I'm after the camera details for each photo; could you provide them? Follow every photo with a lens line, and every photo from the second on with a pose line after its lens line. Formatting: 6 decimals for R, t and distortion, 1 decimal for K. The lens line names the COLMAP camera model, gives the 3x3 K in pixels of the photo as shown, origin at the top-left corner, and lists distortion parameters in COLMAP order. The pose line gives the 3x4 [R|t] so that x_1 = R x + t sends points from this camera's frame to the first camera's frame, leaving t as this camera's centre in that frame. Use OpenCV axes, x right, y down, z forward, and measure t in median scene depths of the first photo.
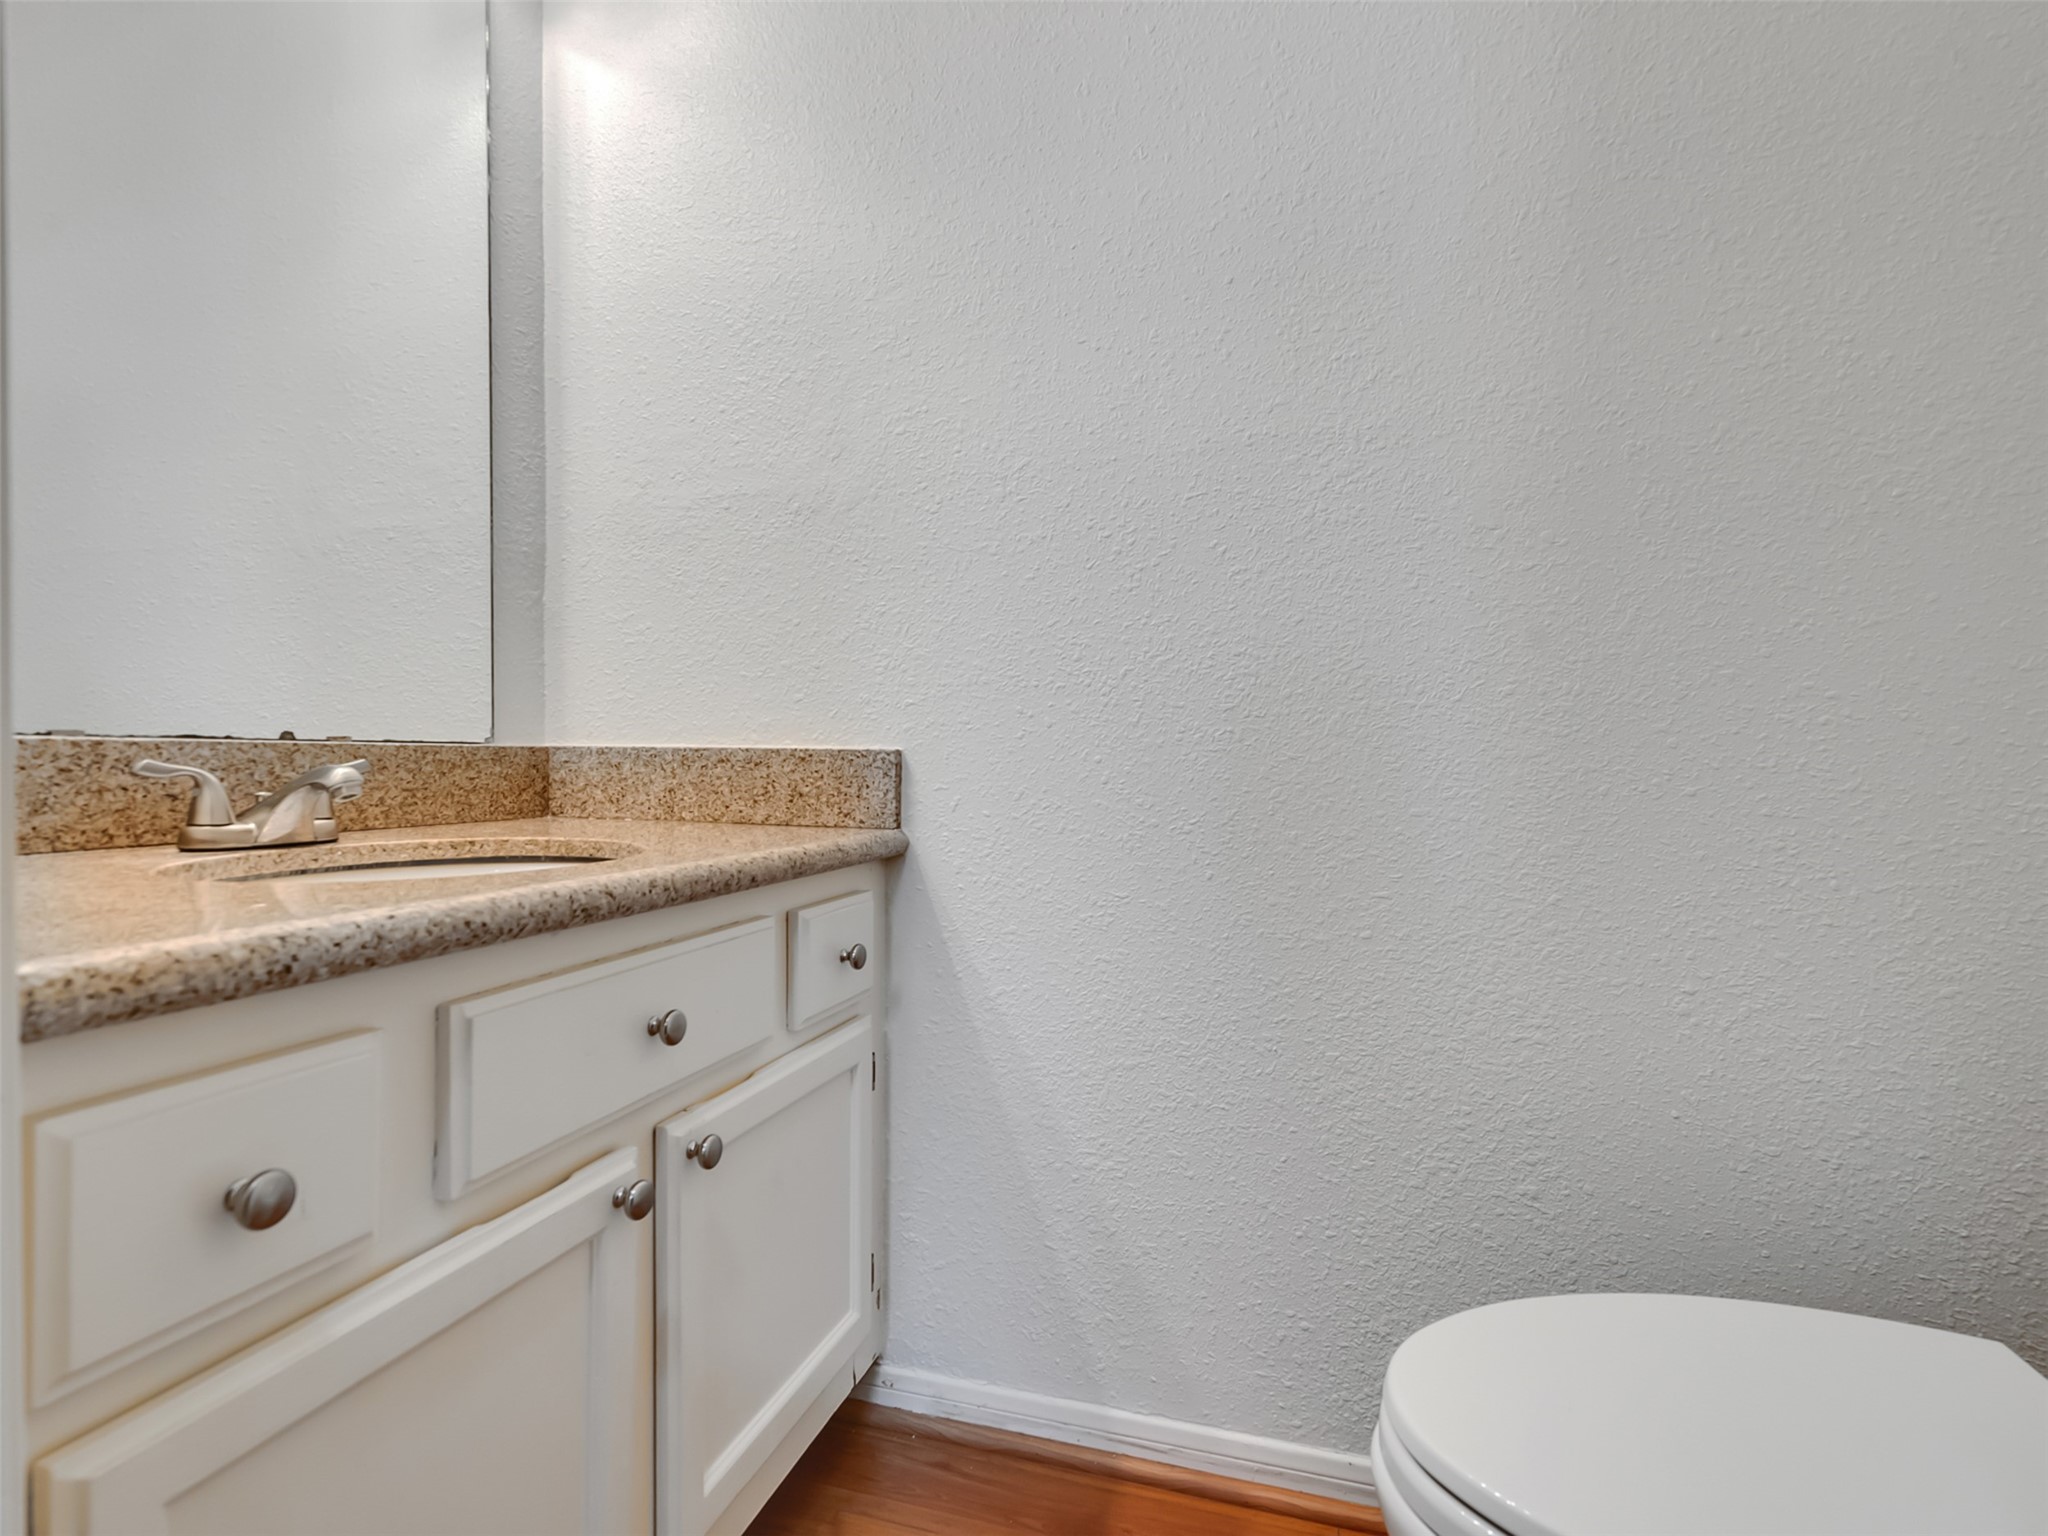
lens RADIAL K [[1051.0, 0, 1008.4], [0, 1051.0, 764.8], [0, 0, 1]] dist [-0.005782, 0.007425]
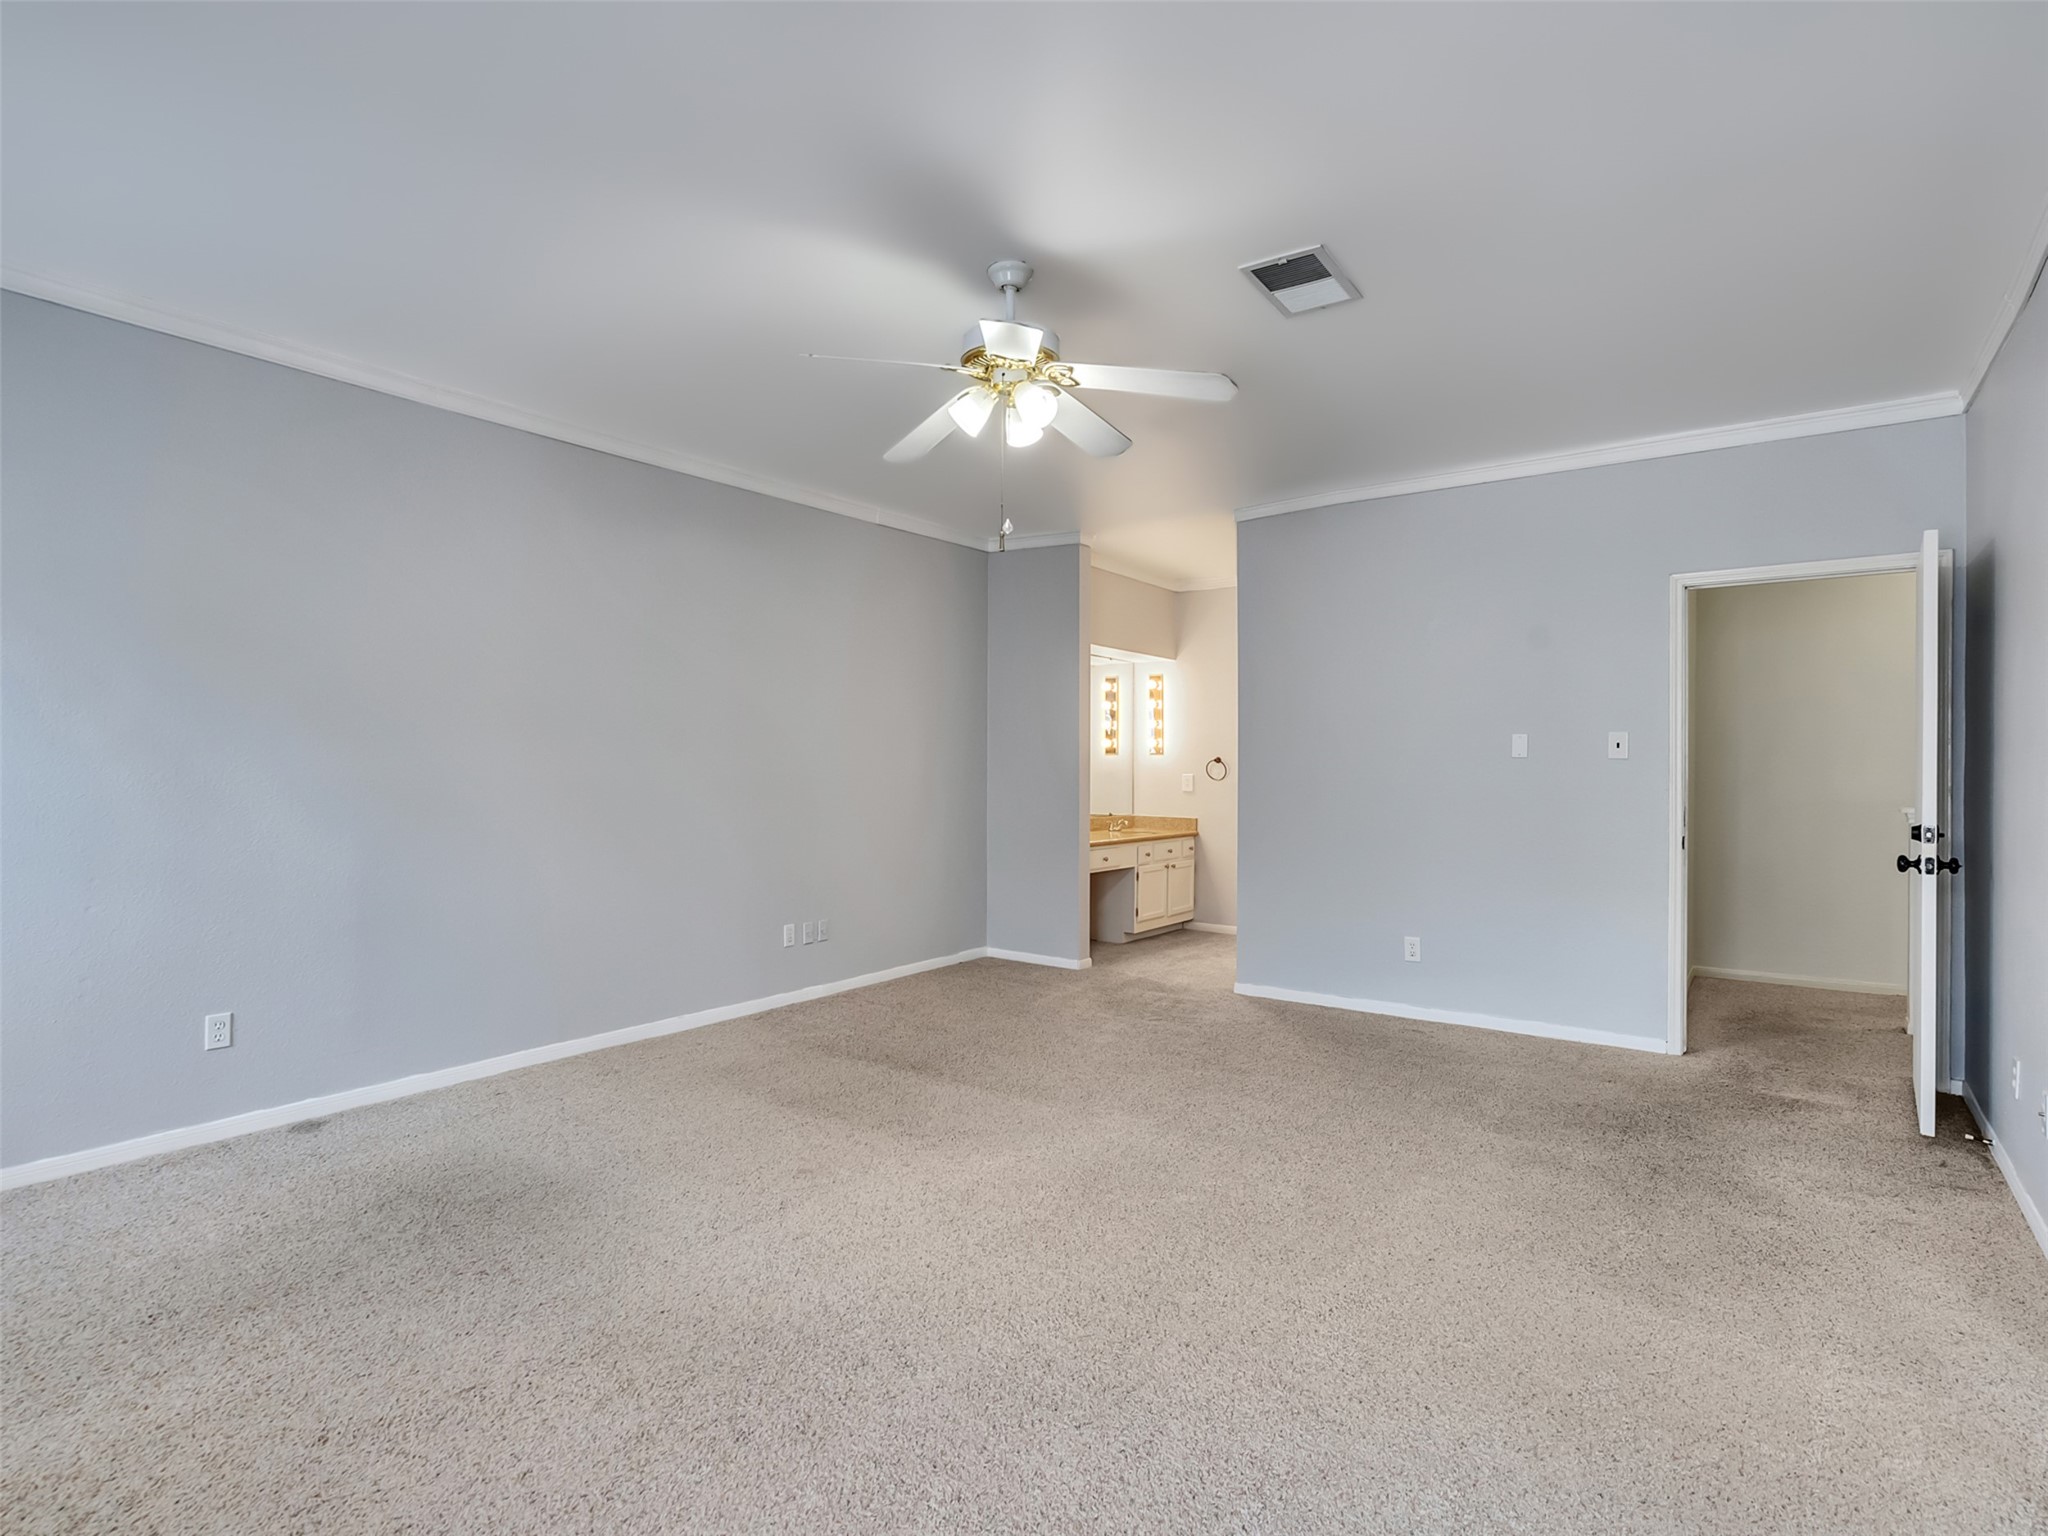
lens RADIAL K [[1058.4, 0, 1014.7], [0, 1058.4, 762.1], [0, 0, 1]] dist [0.000726, 0.018128]
pose [[0.945289, -0.017094, -0.325787, 1.044968], [0.015112, 0.999849, -0.008613, -0.346789], [0.325885, 0.003219, 0.945404, -5.968465]]
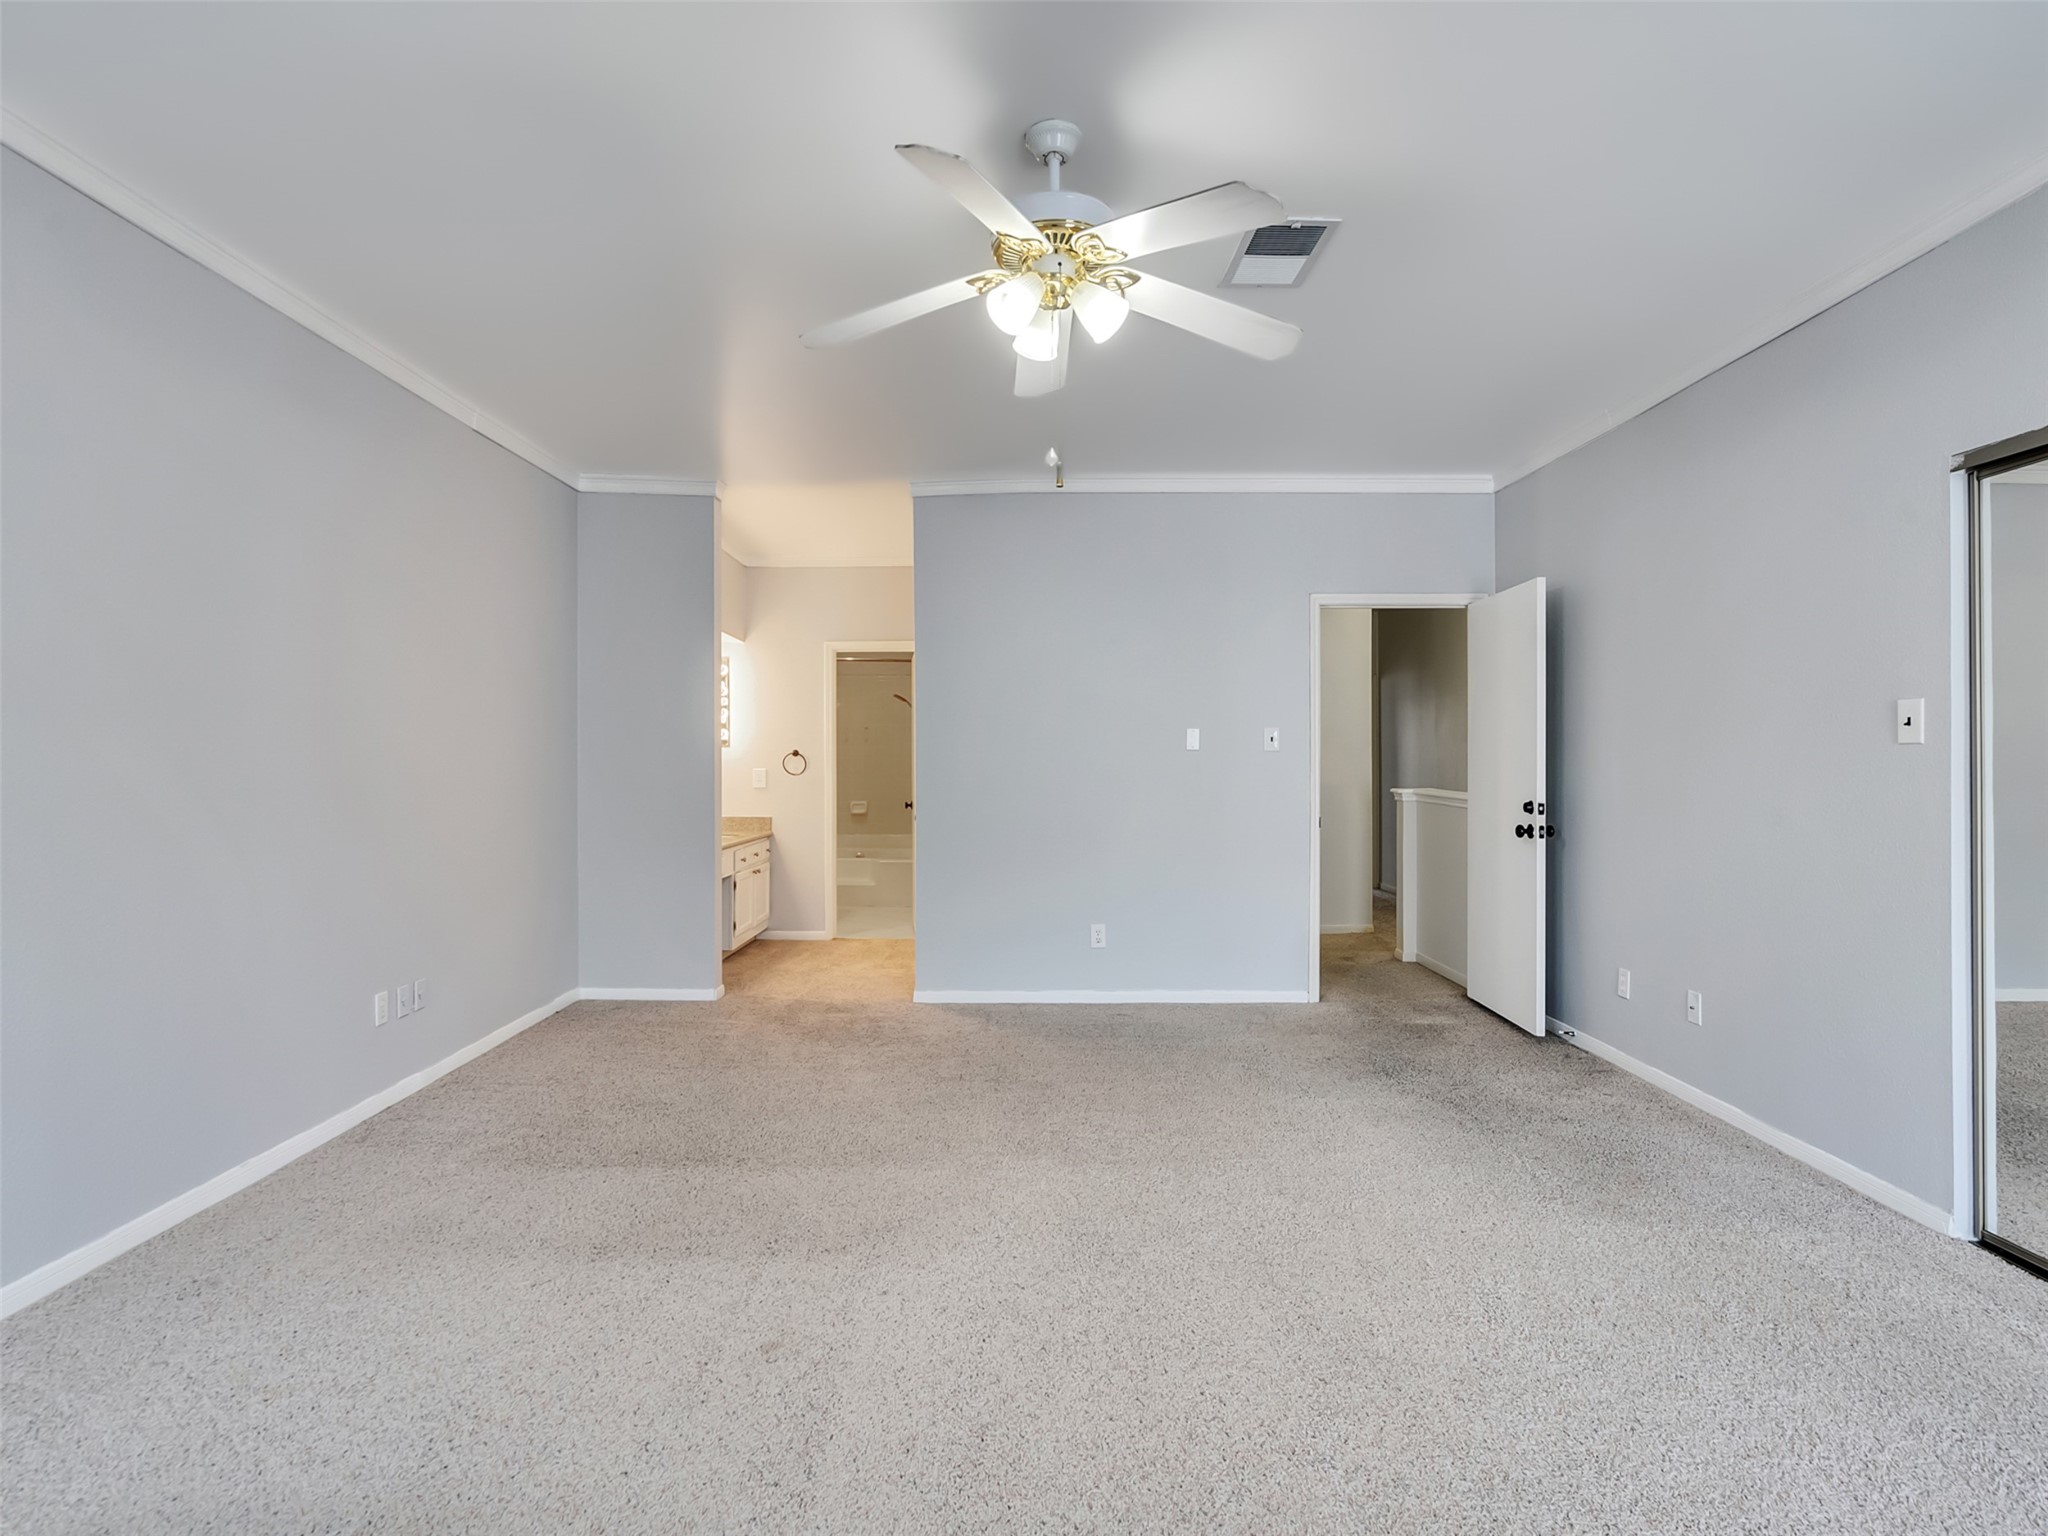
lens RADIAL K [[1051.0, 0, 1008.4], [0, 1051.0, 764.8], [0, 0, 1]] dist [-0.005782, 0.007425]
pose [[0.958259, -0.021927, 0.285059, -0.545561], [0.019707, 0.999749, 0.010655, -0.372282], [-0.285221, -0.004593, 0.958451, -5.442582]]
